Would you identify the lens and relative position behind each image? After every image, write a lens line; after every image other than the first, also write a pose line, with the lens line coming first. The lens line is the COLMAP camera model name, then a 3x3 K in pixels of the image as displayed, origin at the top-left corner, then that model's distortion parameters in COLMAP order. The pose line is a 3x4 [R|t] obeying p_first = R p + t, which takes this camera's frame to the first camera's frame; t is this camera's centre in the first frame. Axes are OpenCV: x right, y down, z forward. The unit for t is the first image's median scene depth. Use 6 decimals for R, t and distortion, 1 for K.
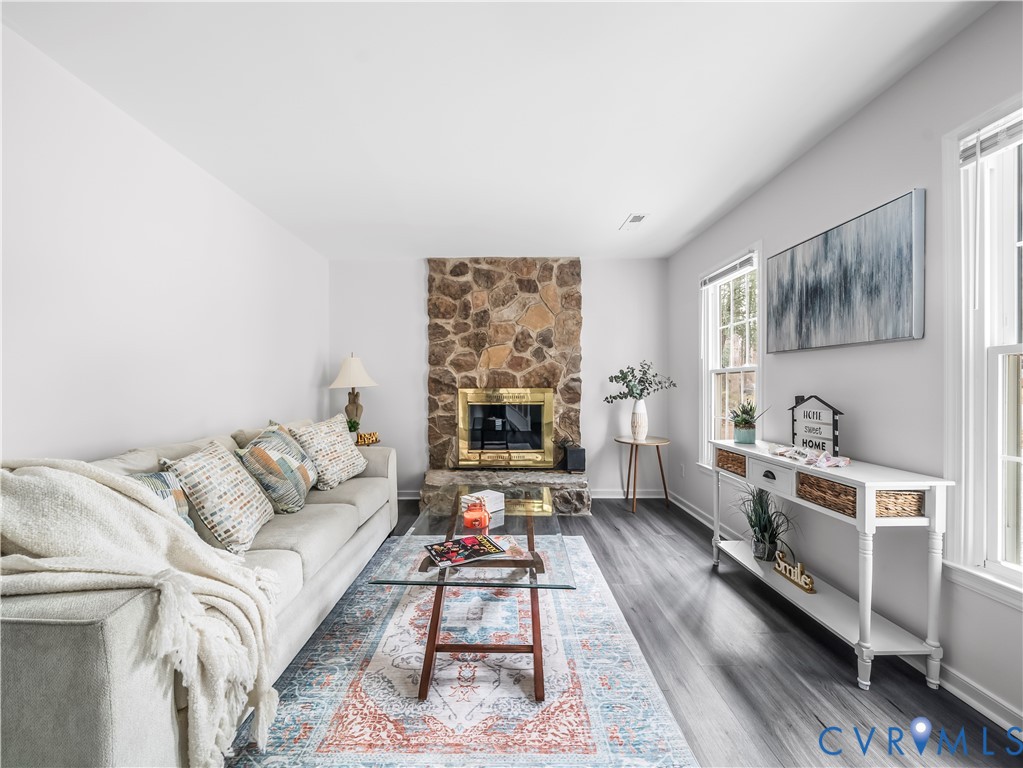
lens RADIAL K [[402.0, 0, 507.2], [0, 402.0, 390.9], [0, 0, 1]] dist [-0.001939, -0.000072]
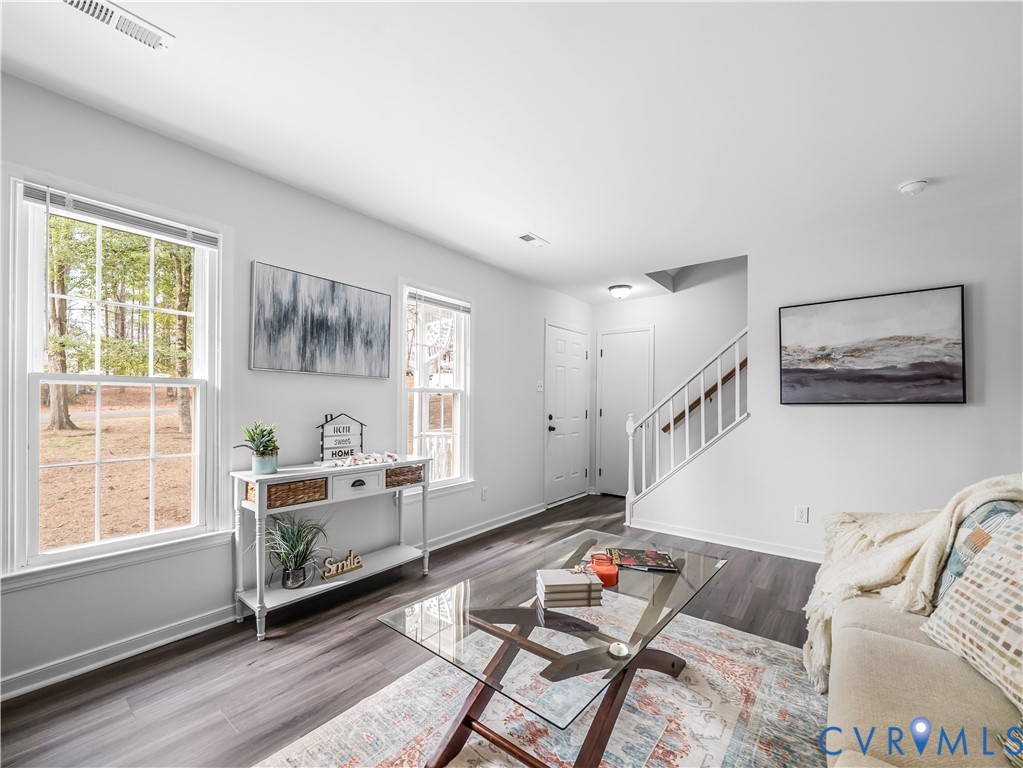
lens RADIAL K [[422.4, 0, 502.4], [0, 422.4, 400.3], [0, 0, 1]] dist [0.001980, -0.000275]
pose [[-0.770764, 0.004620, 0.637103, -0.396245], [0.004268, 0.999989, -0.002088, -0.021599], [-0.637106, 0.001110, -0.770776, 1.519055]]
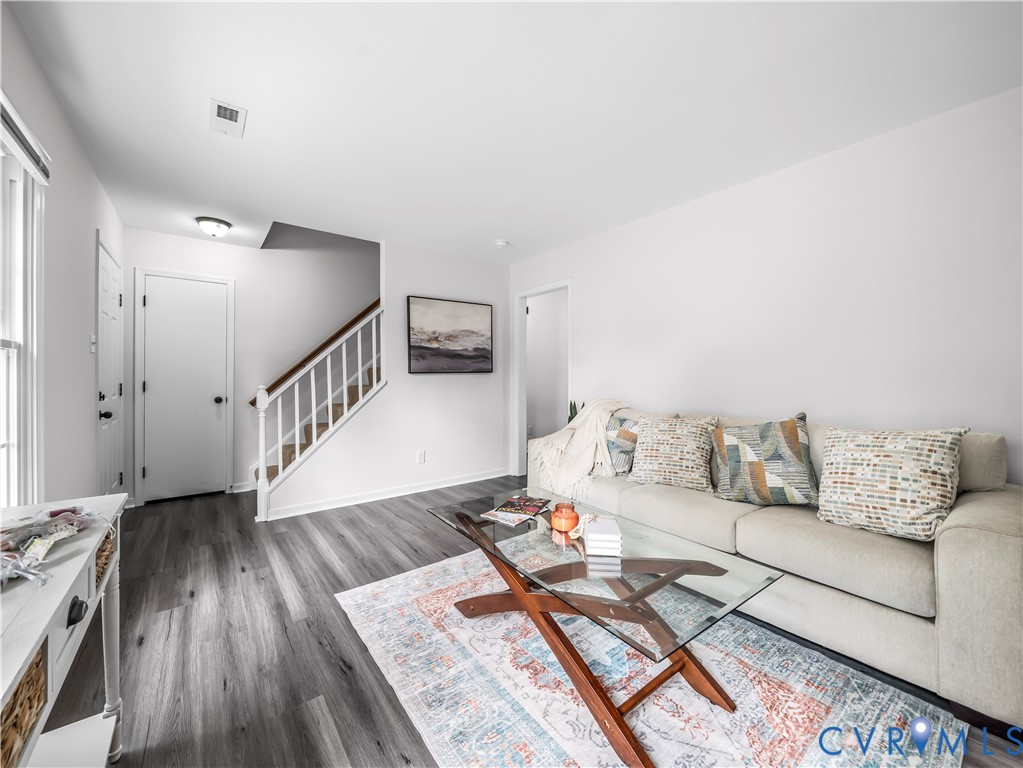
lens RADIAL K [[402.0, 0, 496.5], [0, 402.0, 373.3], [0, 0, 1]] dist [-0.001939, -0.000072]
pose [[-0.811327, 0.003764, -0.584581, 0.499373], [-0.001079, 0.999968, 0.007937, -0.020784], [0.584592, 0.007071, -0.811297, 1.414135]]
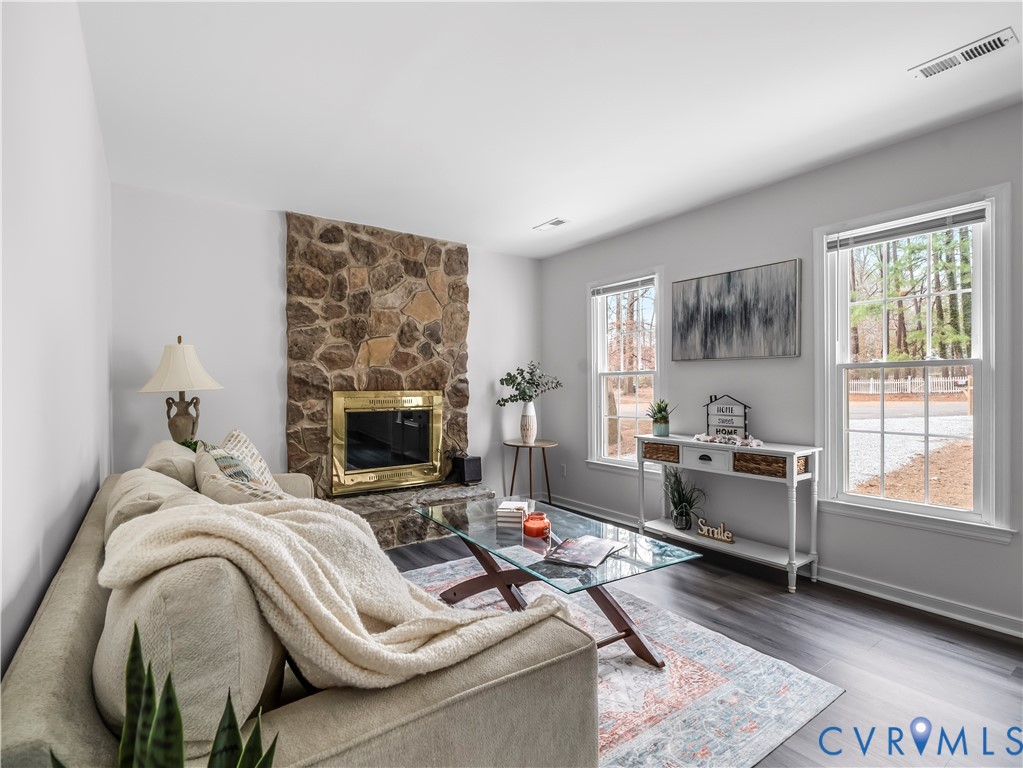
lens RADIAL K [[497.3, 0, 510.1], [0, 497.3, 391.1], [0, 0, 1]] dist [0.004238, 0.000697]
pose [[0.816338, -0.005018, 0.577553, -0.687745], [0.008049, 0.999964, -0.002689, -0.002049], [-0.577519, 0.006844, 0.816349, 0.065816]]
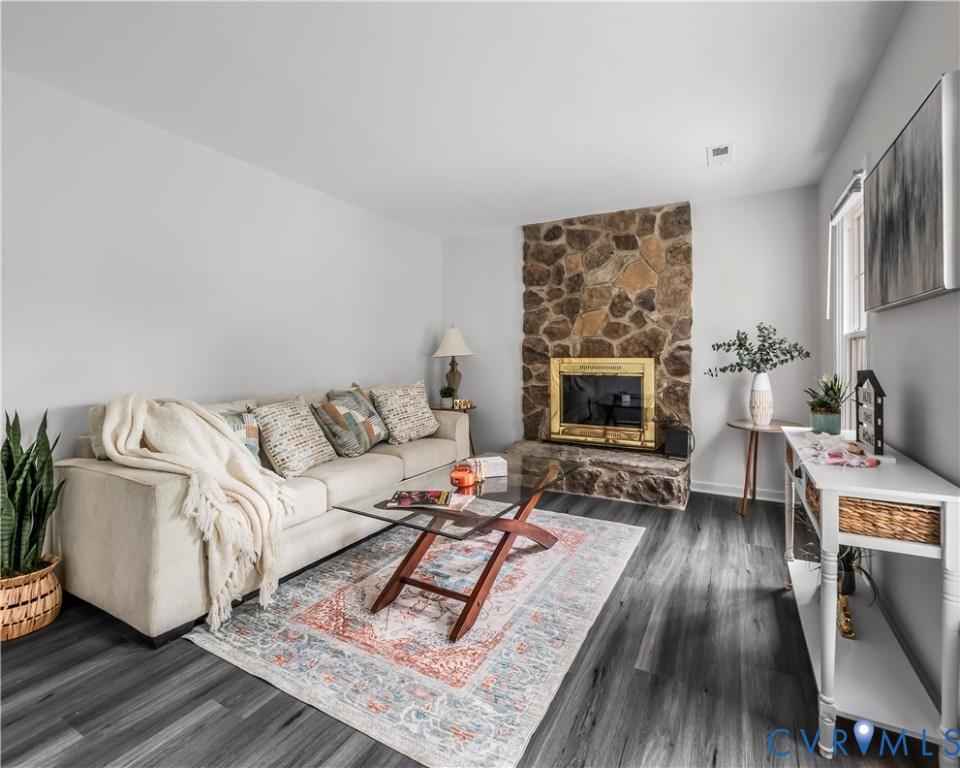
lens RADIAL K [[460.6, 0, 503.8], [0, 460.6, 357.6], [0, 0, 1]] dist [-0.002280, 0.000632]
pose [[0.885331, 0.005070, -0.464933, 0.509861], [-0.007498, 0.999966, -0.003372, -0.002943], [0.464900, 0.006472, 0.885340, -0.039925]]
